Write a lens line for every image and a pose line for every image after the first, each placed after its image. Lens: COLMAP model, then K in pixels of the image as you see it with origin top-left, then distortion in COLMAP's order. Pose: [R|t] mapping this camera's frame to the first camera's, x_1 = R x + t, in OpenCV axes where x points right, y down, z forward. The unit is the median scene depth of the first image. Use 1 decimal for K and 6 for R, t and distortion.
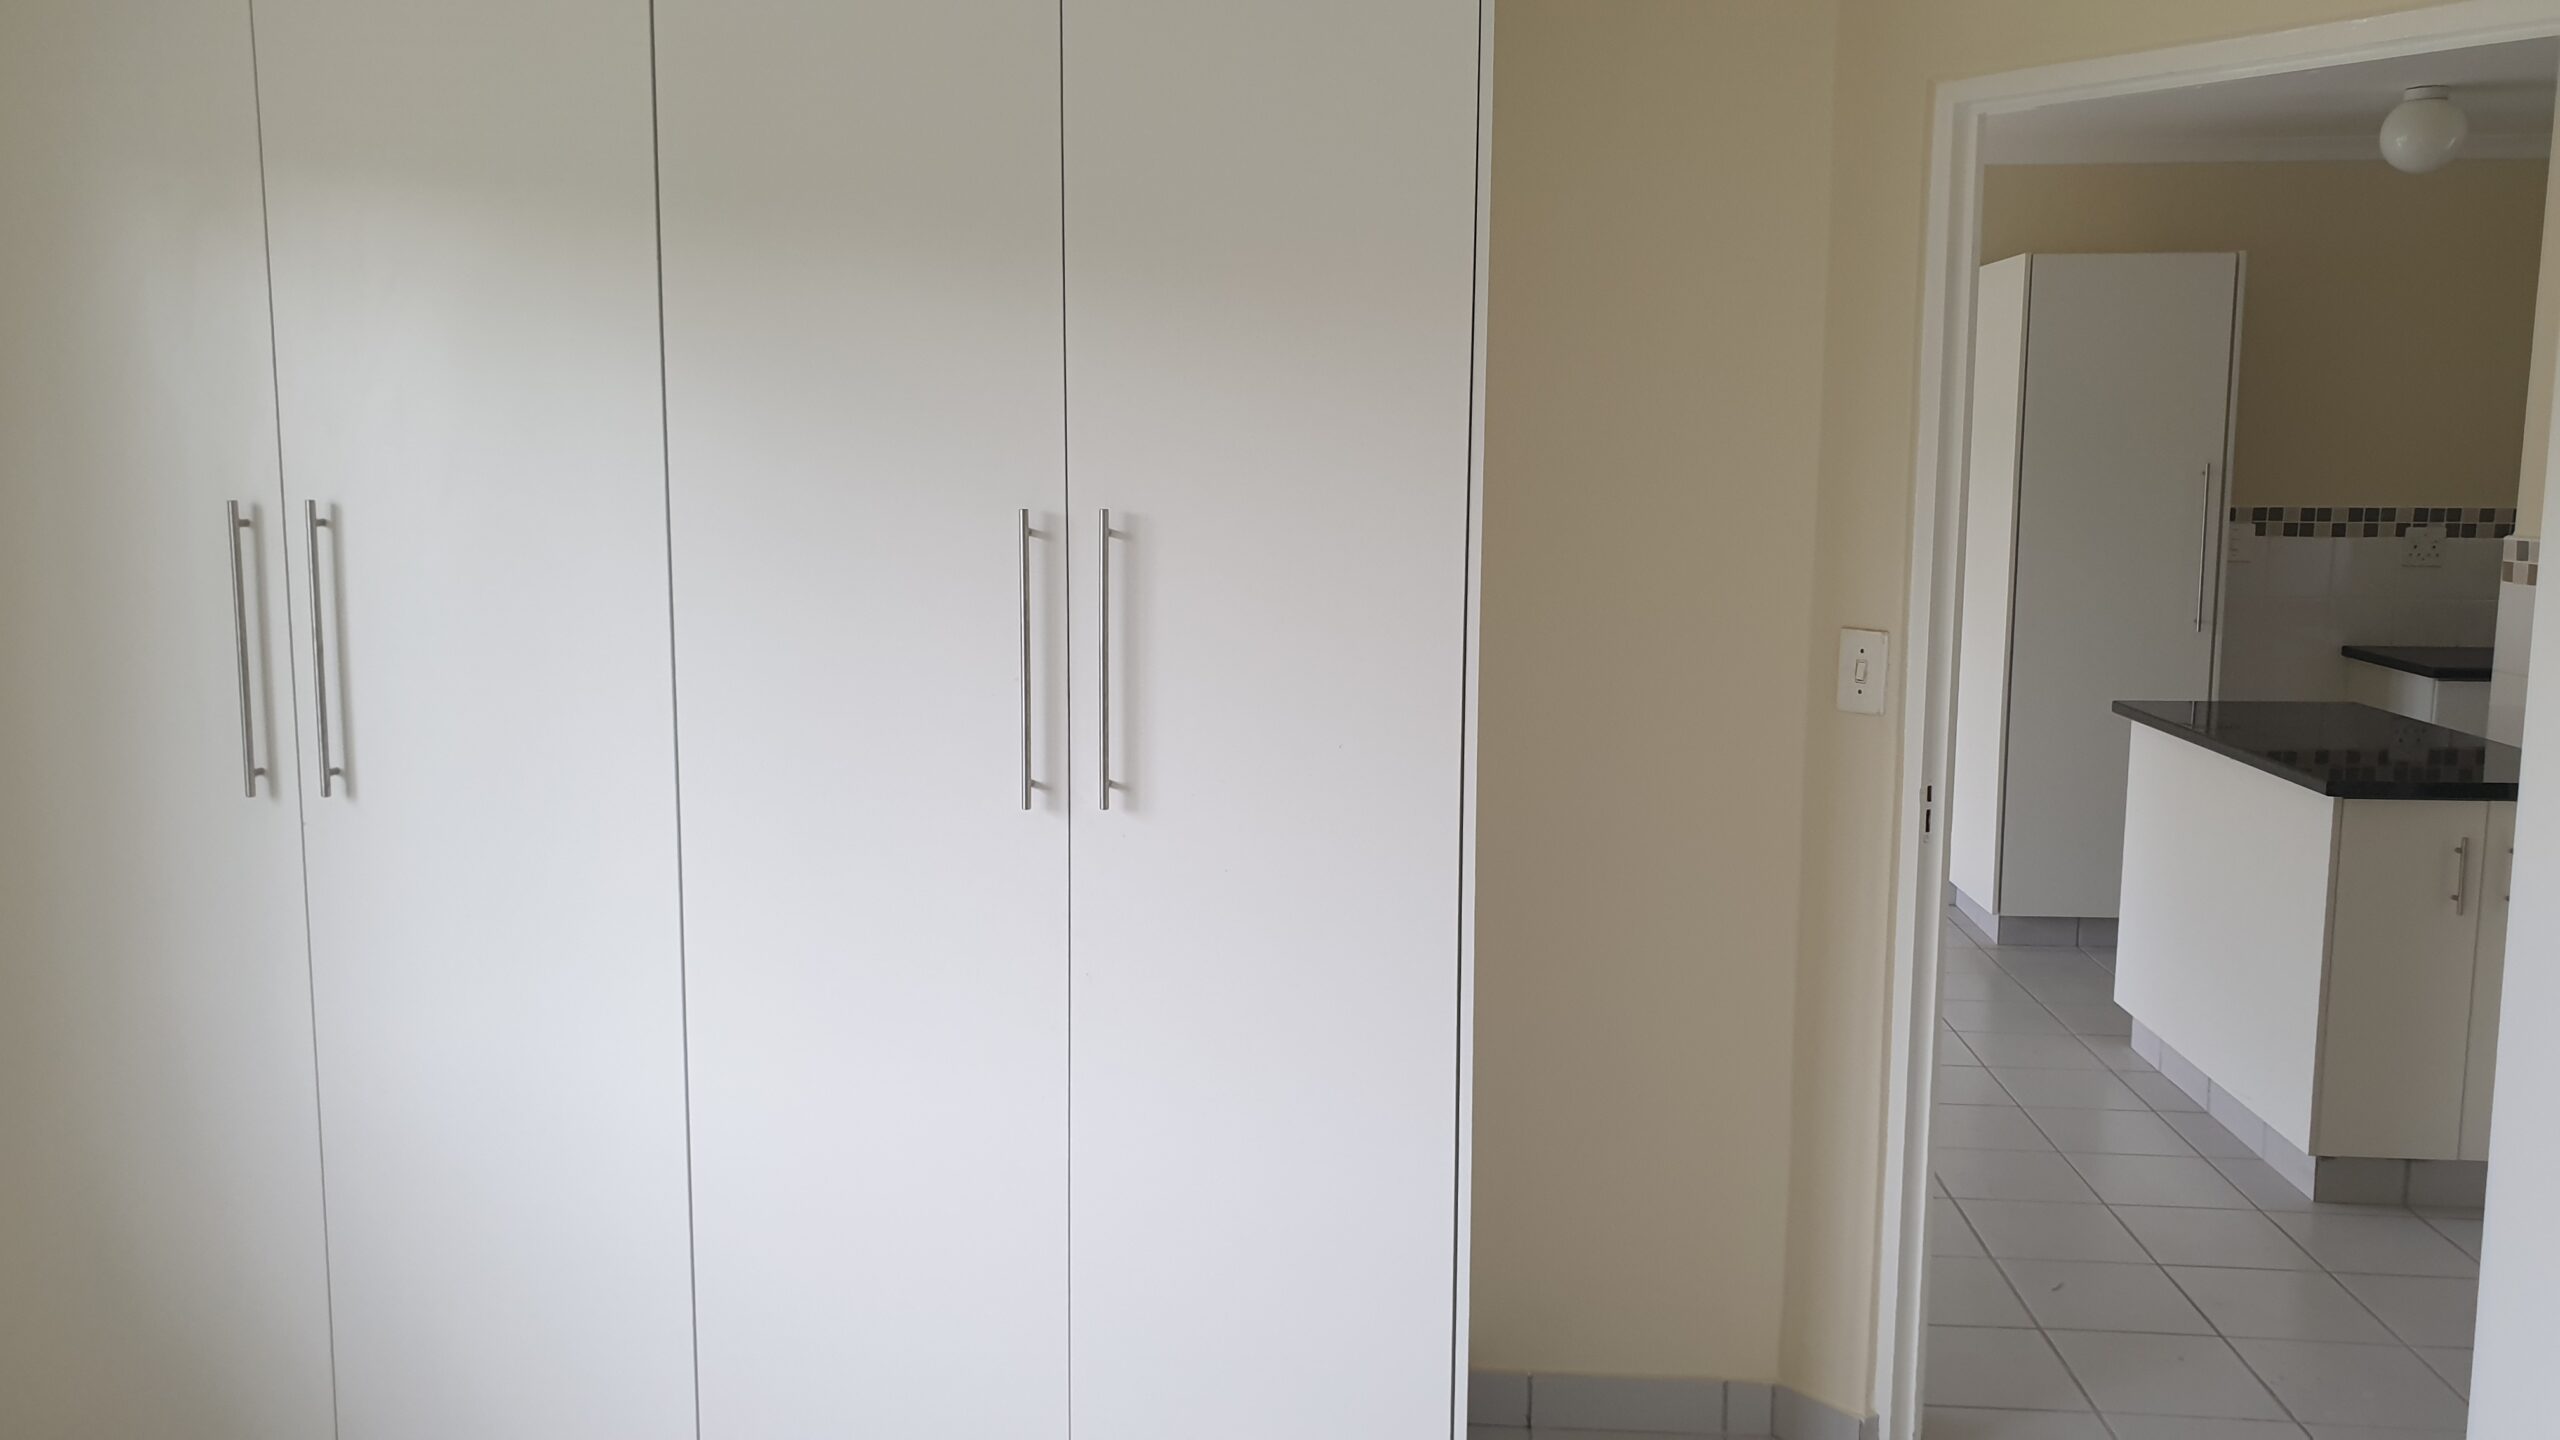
lens RADIAL K [[1991.5, 0, 1280.0], [0, 1991.5, 720.0], [0, 0, 1]] dist [0.101609, -0.151045]
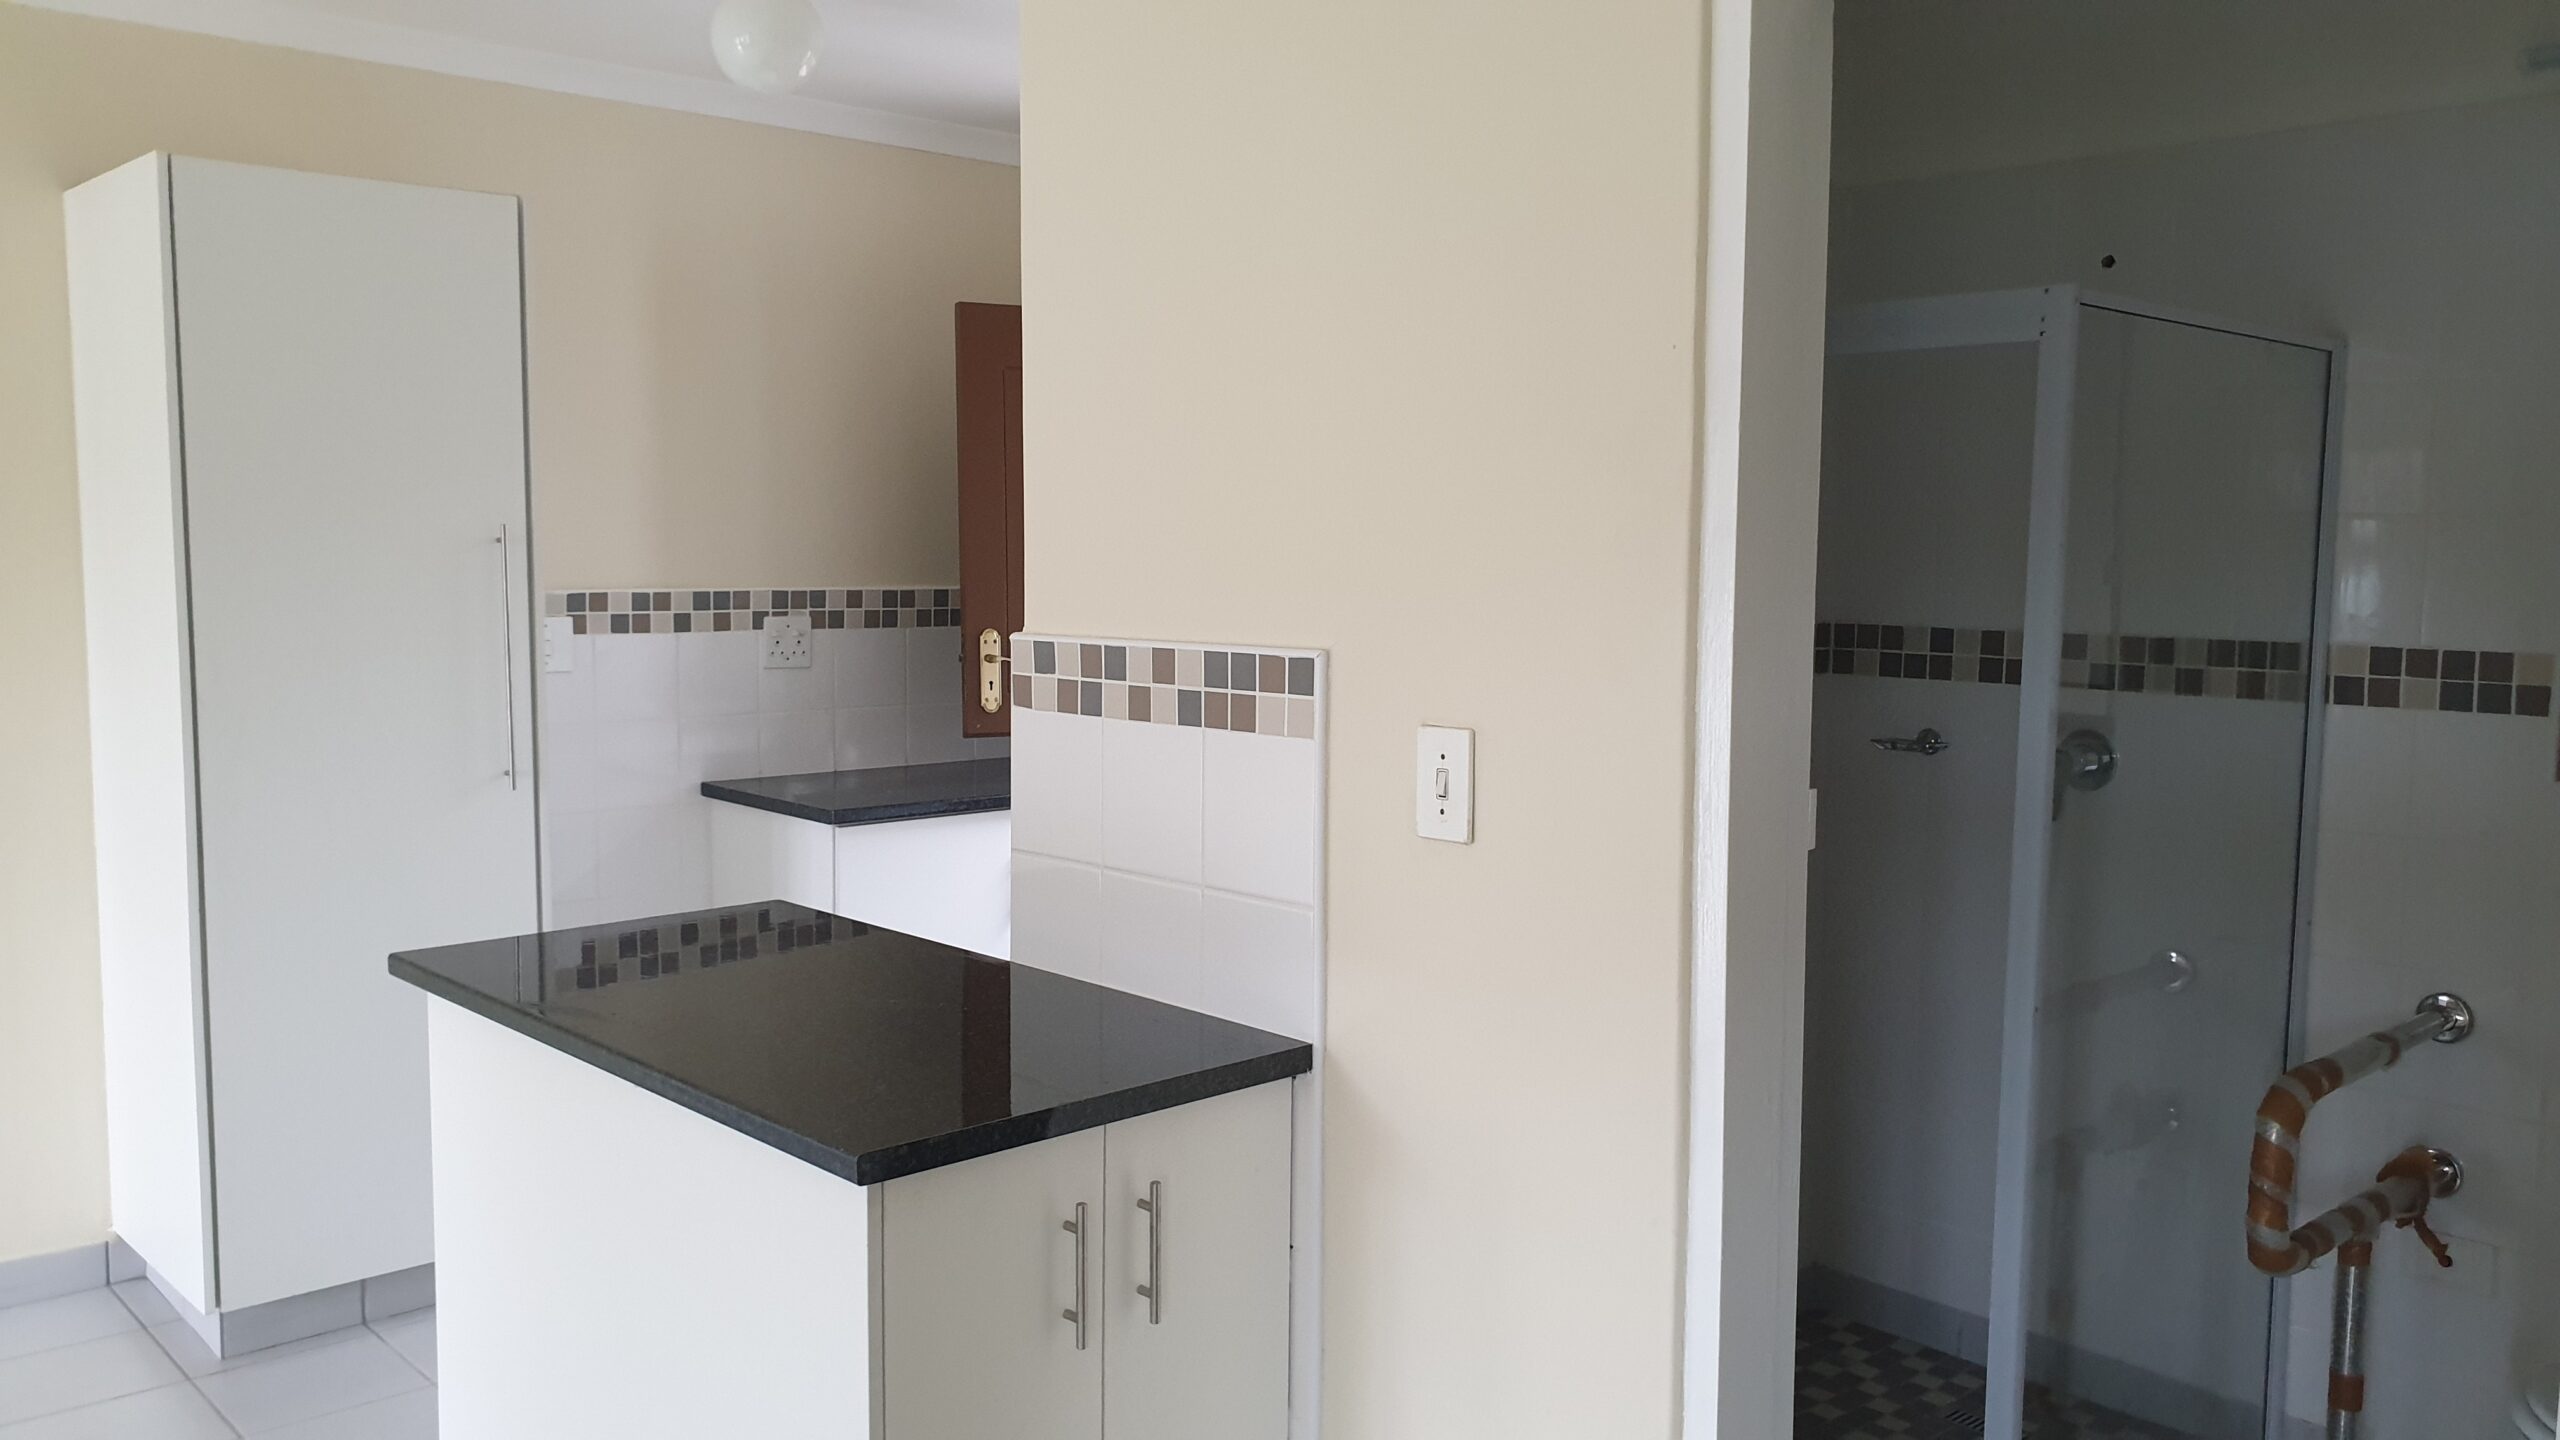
lens RADIAL K [[1991.5, 0, 1280.0], [0, 1991.5, 720.0], [0, 0, 1]] dist [0.101609, -0.151045]
pose [[0.684929, -0.062664, 0.725910, 0.150592], [0.092945, 0.995670, -0.001747, -0.038775], [-0.722657, 0.068666, 0.687787, 0.362227]]
